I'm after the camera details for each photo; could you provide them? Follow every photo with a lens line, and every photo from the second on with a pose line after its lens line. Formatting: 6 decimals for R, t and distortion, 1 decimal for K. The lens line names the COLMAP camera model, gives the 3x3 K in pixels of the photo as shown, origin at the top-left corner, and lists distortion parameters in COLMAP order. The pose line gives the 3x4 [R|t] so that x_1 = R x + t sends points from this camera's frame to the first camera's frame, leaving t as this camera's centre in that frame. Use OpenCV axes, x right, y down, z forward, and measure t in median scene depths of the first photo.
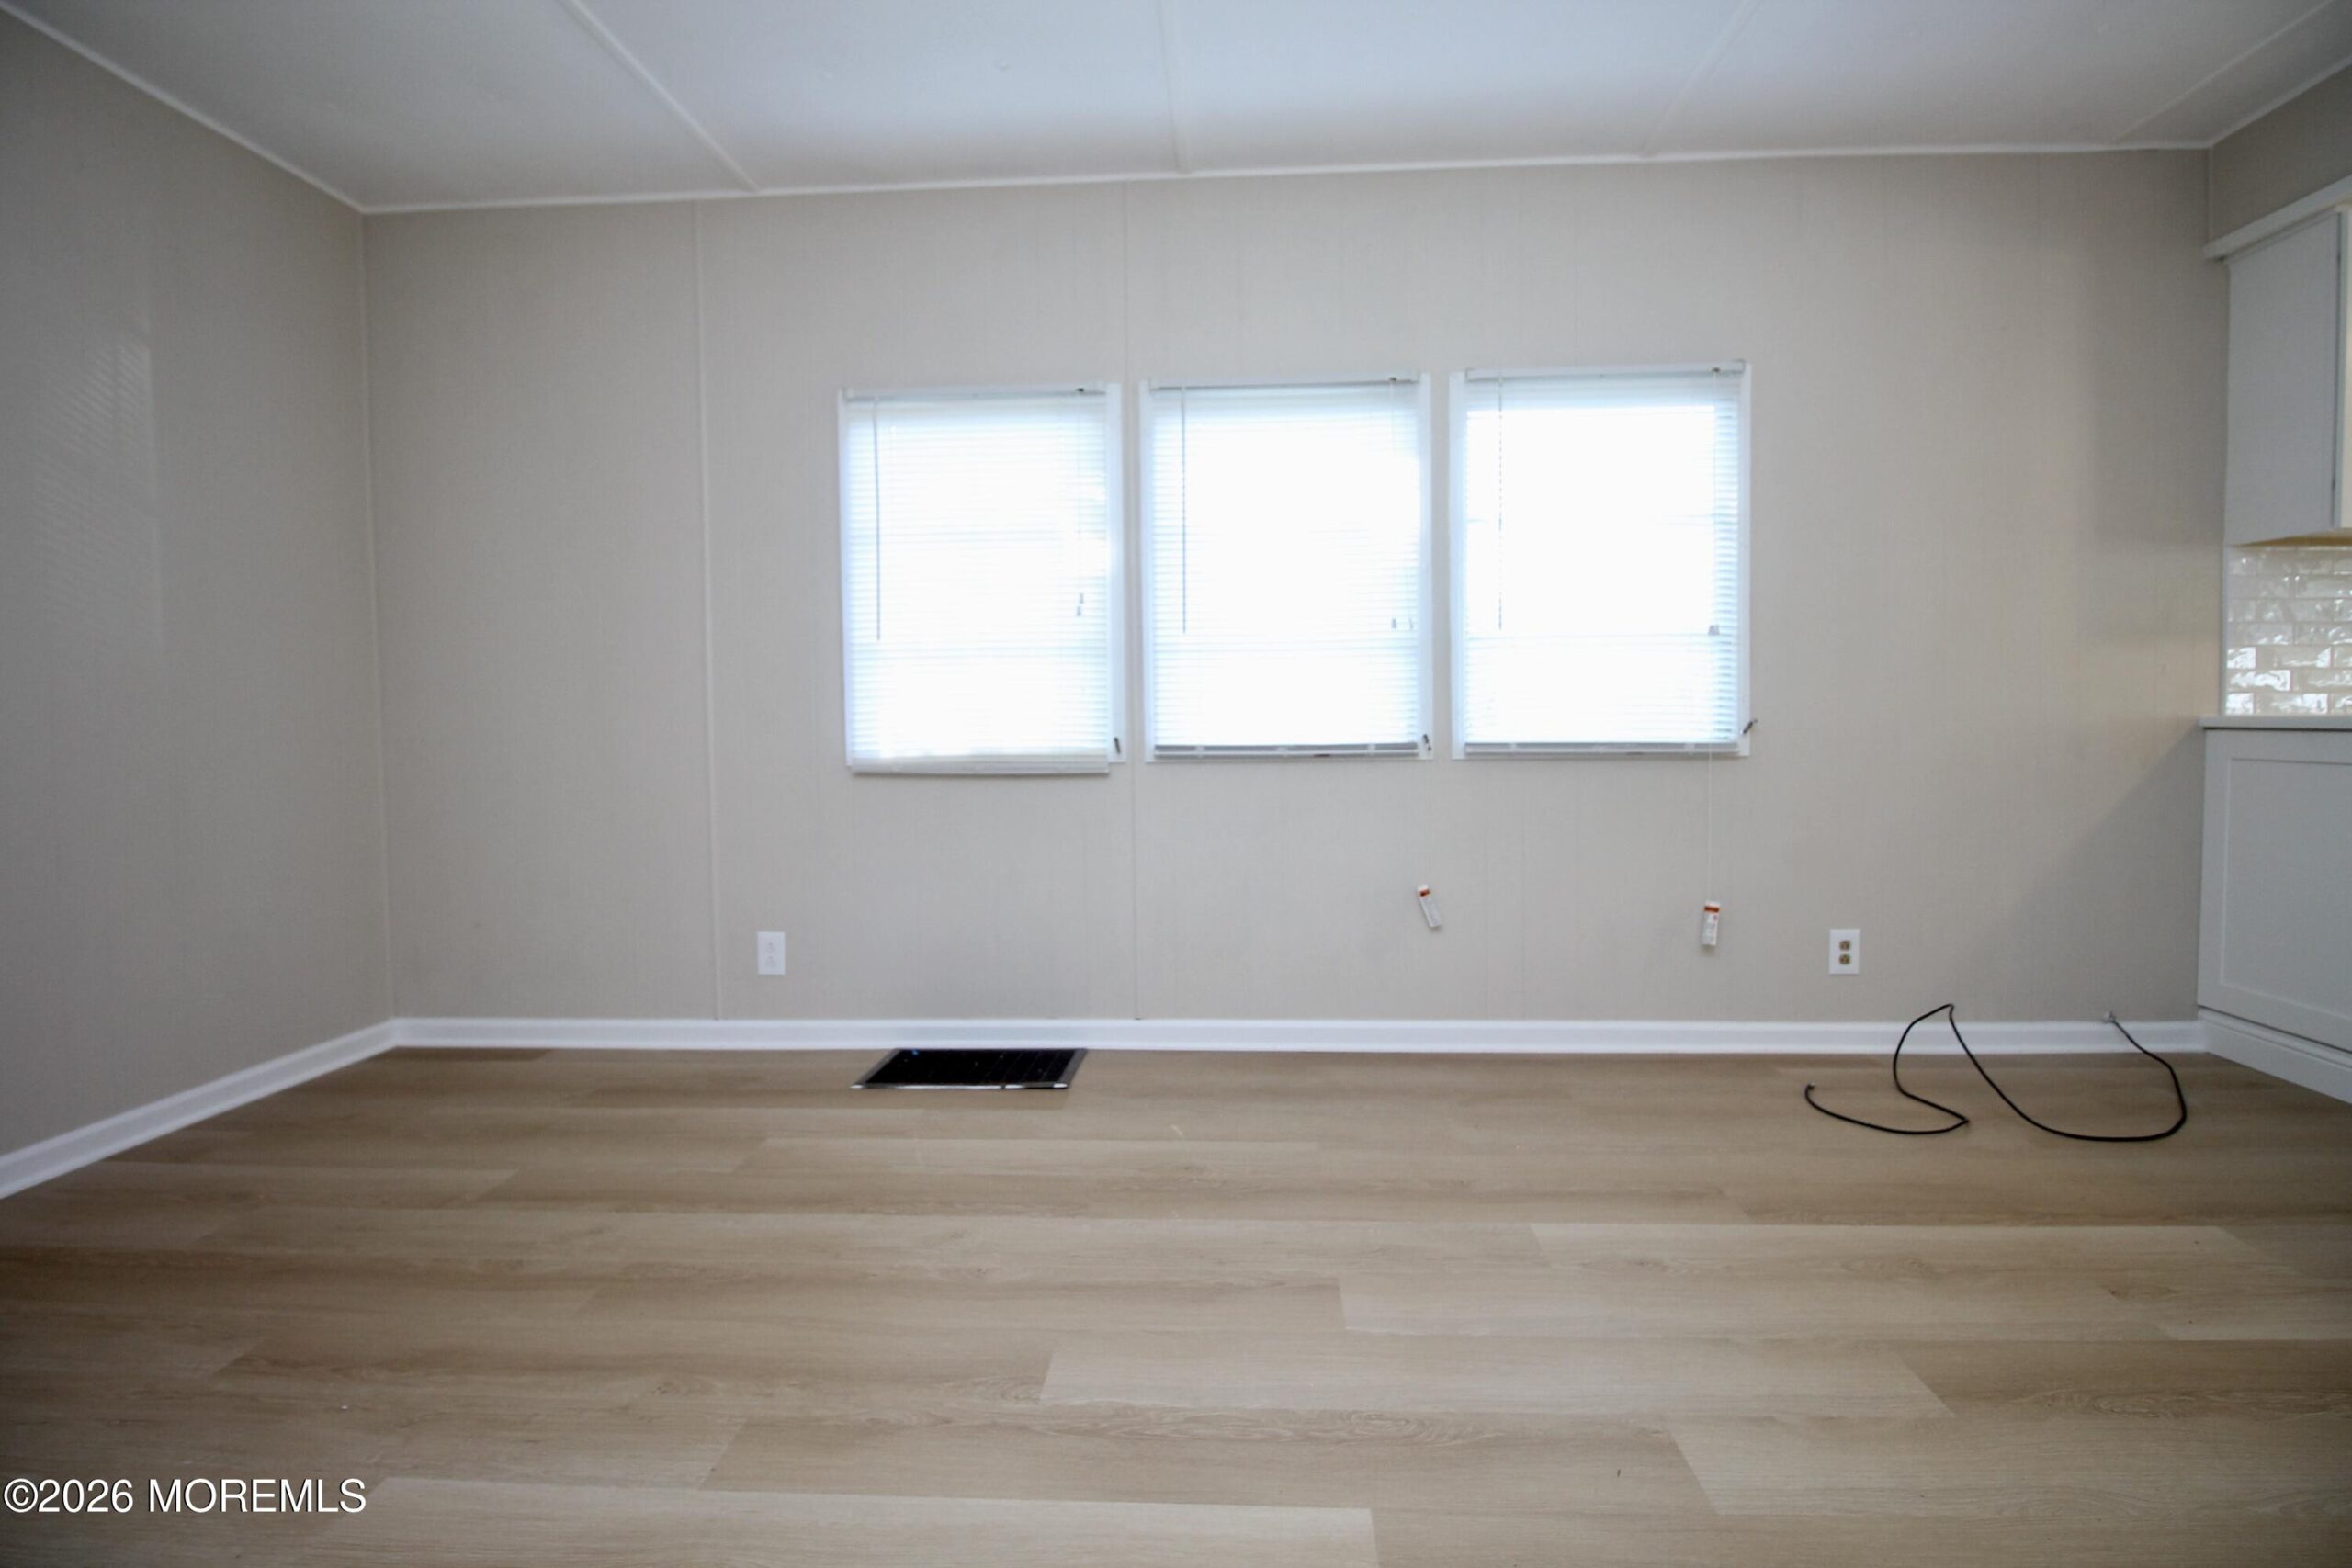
lens RADIAL K [[1099.0, 0, 1182.8], [0, 1099.0, 763.6], [0, 0, 1]] dist [-0.004110, -0.011073]
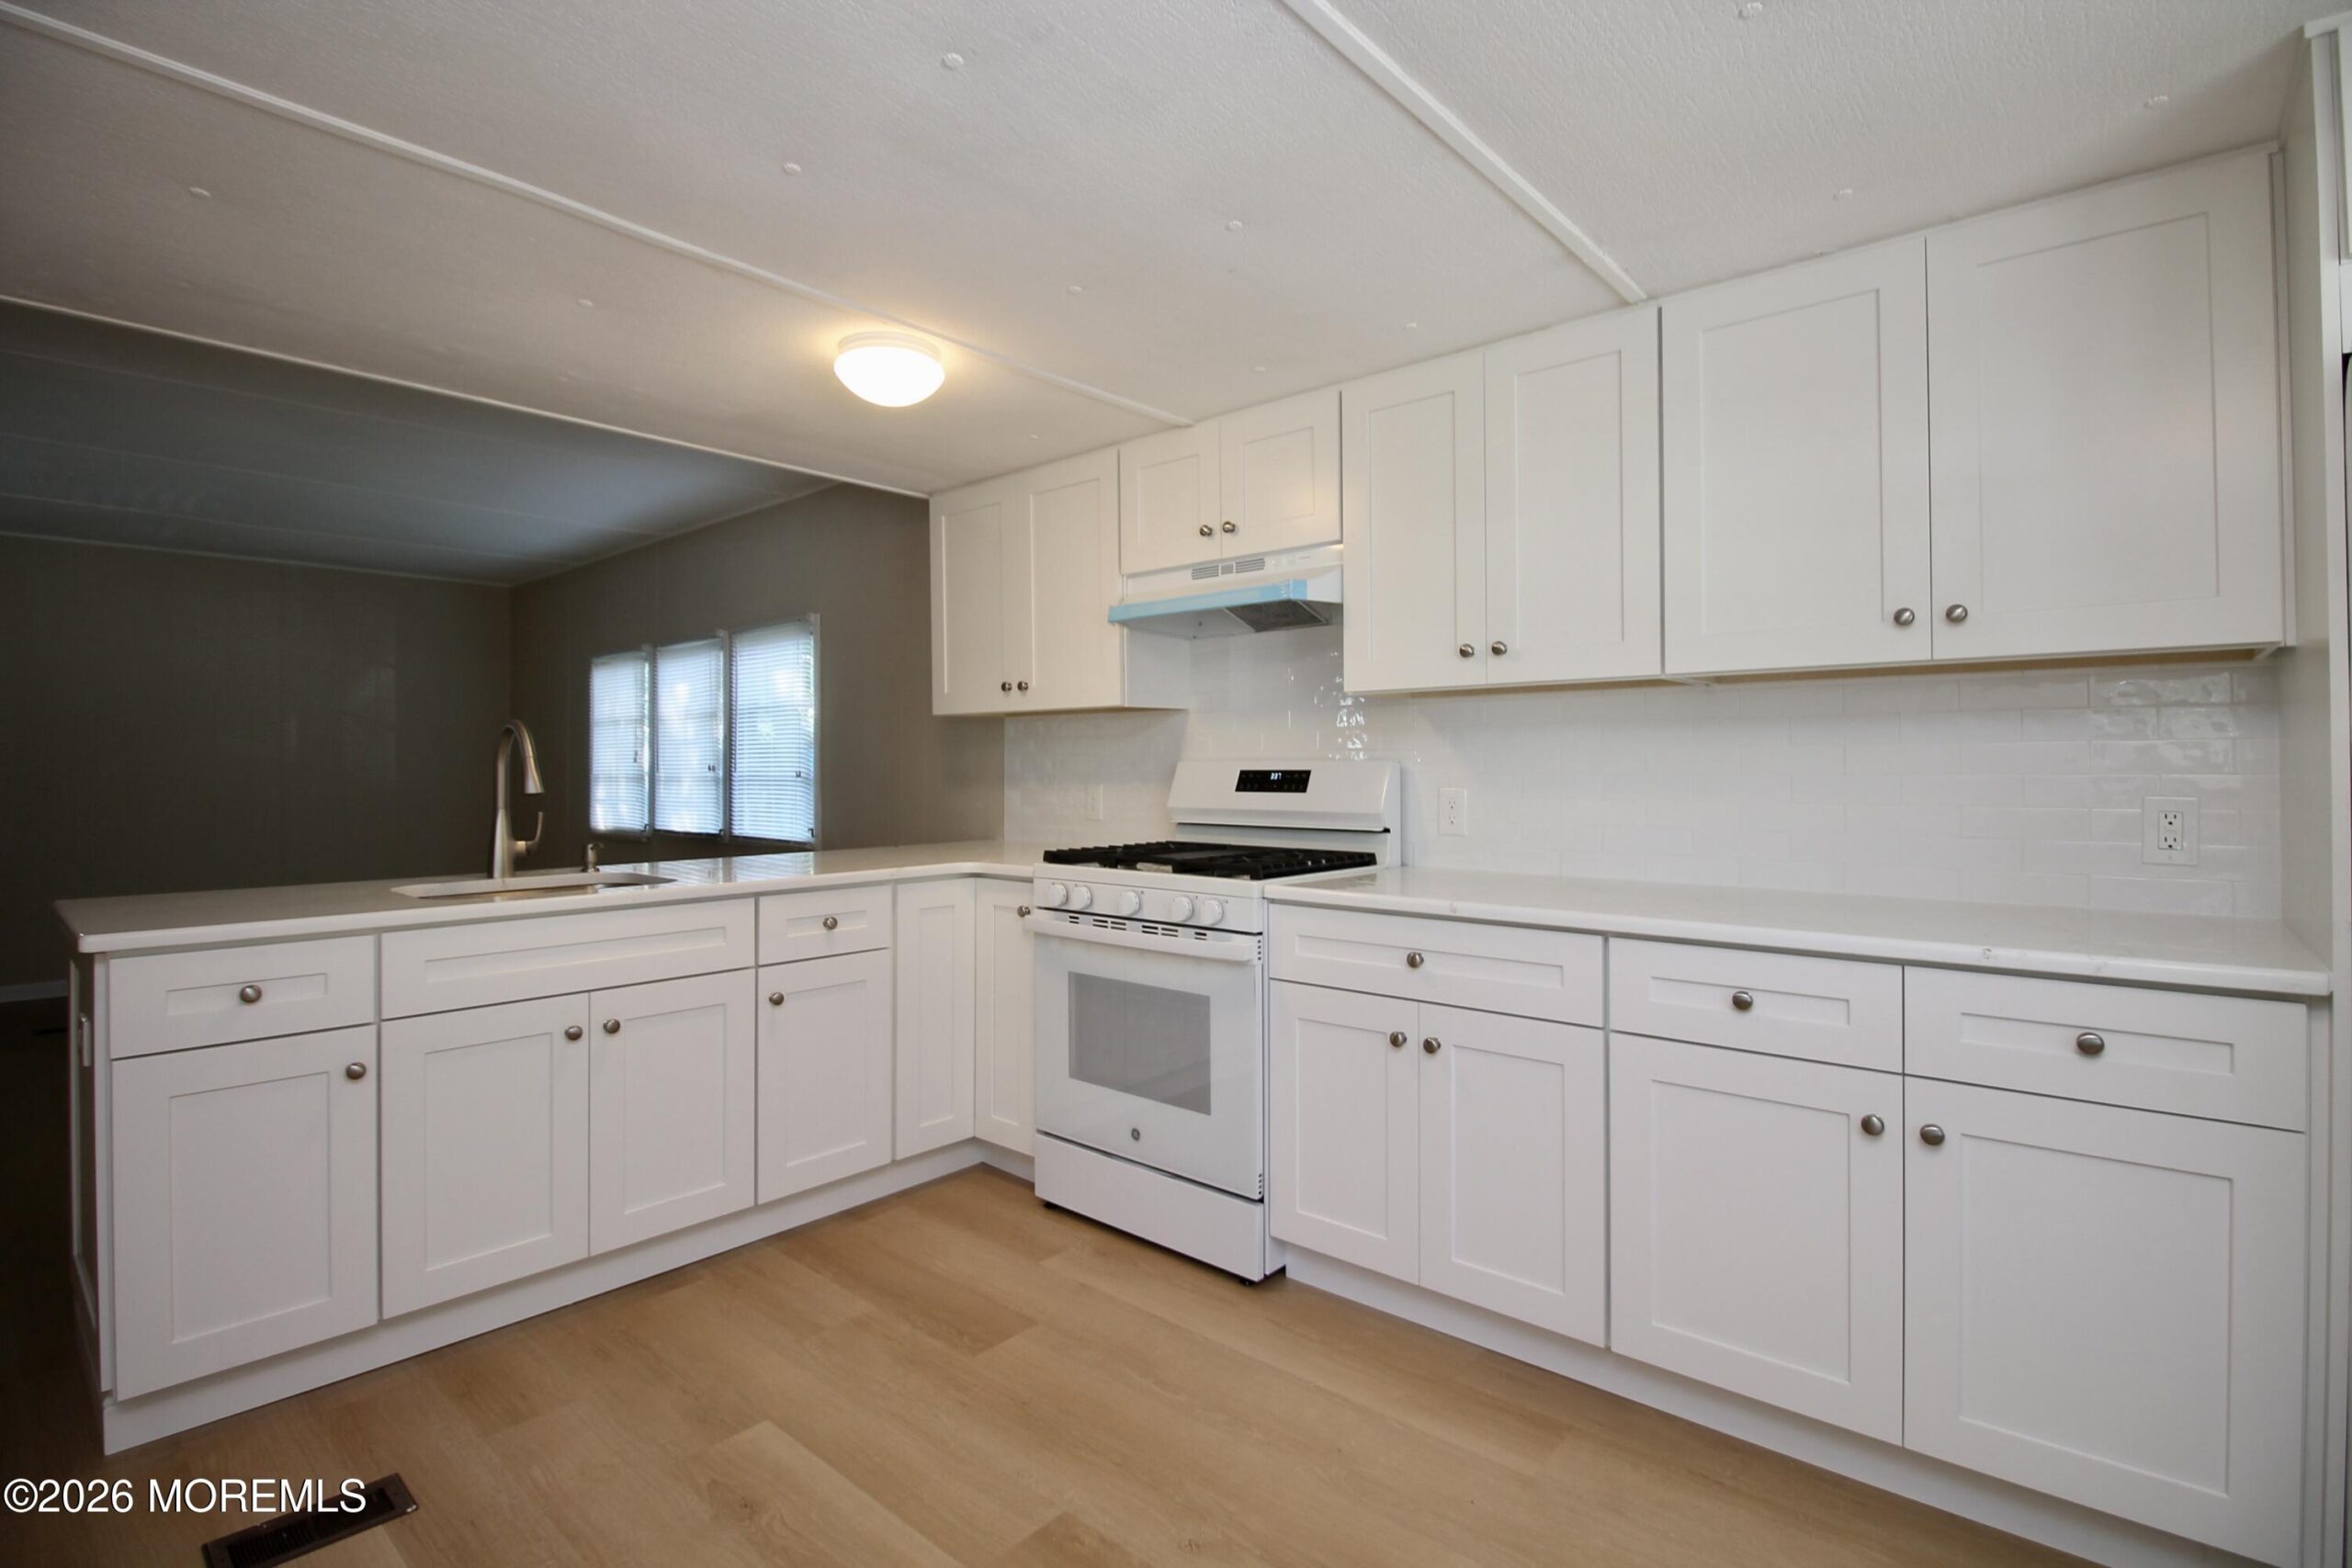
lens RADIAL K [[1099.0, 0, 1191.0], [0, 1099.0, 755.9], [0, 0, 1]] dist [-0.004110, -0.011073]
pose [[0.795026, 0.000412, -0.606575, 1.956686], [-0.030022, 0.998801, -0.038671, -0.101644], [0.605831, 0.048955, 0.794085, 0.034327]]
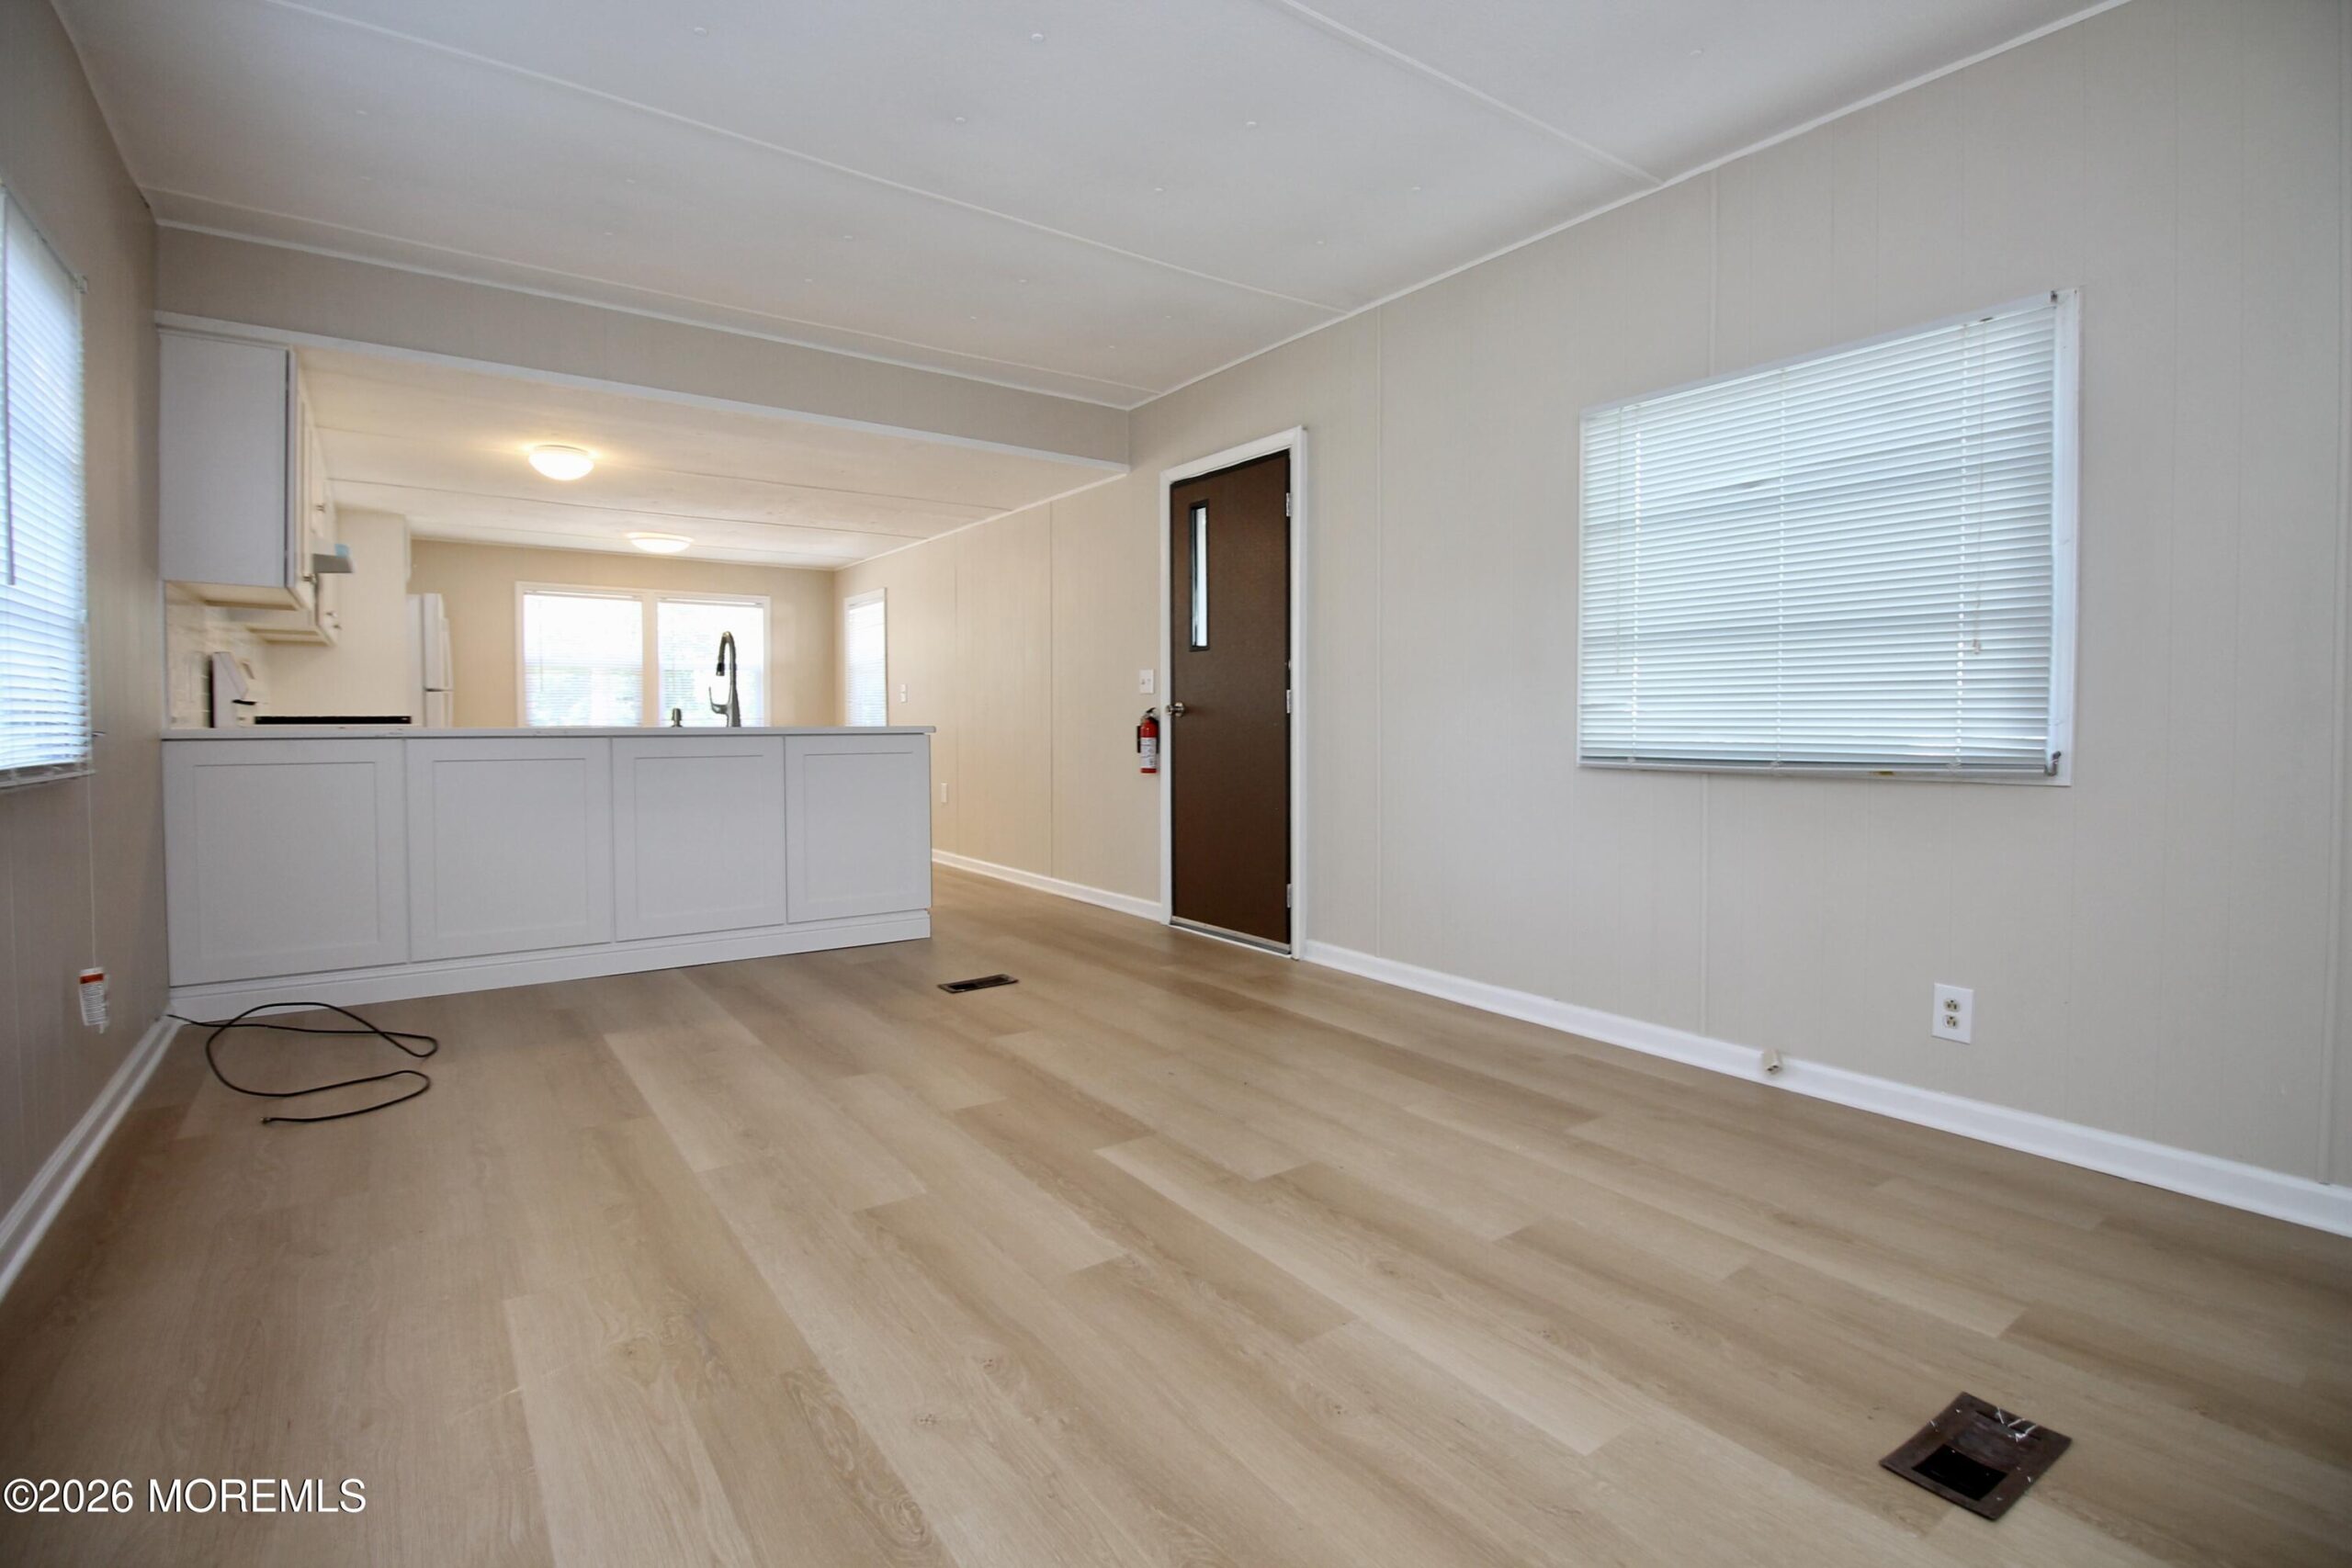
lens RADIAL K [[1099.0, 0, 1186.7], [0, 1099.0, 777.2], [0, 0, 1]] dist [-0.004110, -0.011073]
pose [[-0.630922, -0.031014, 0.775226, -0.592150], [0.039917, 0.996580, 0.072356, -0.033524], [-0.774819, 0.076596, -0.627526, 0.876674]]
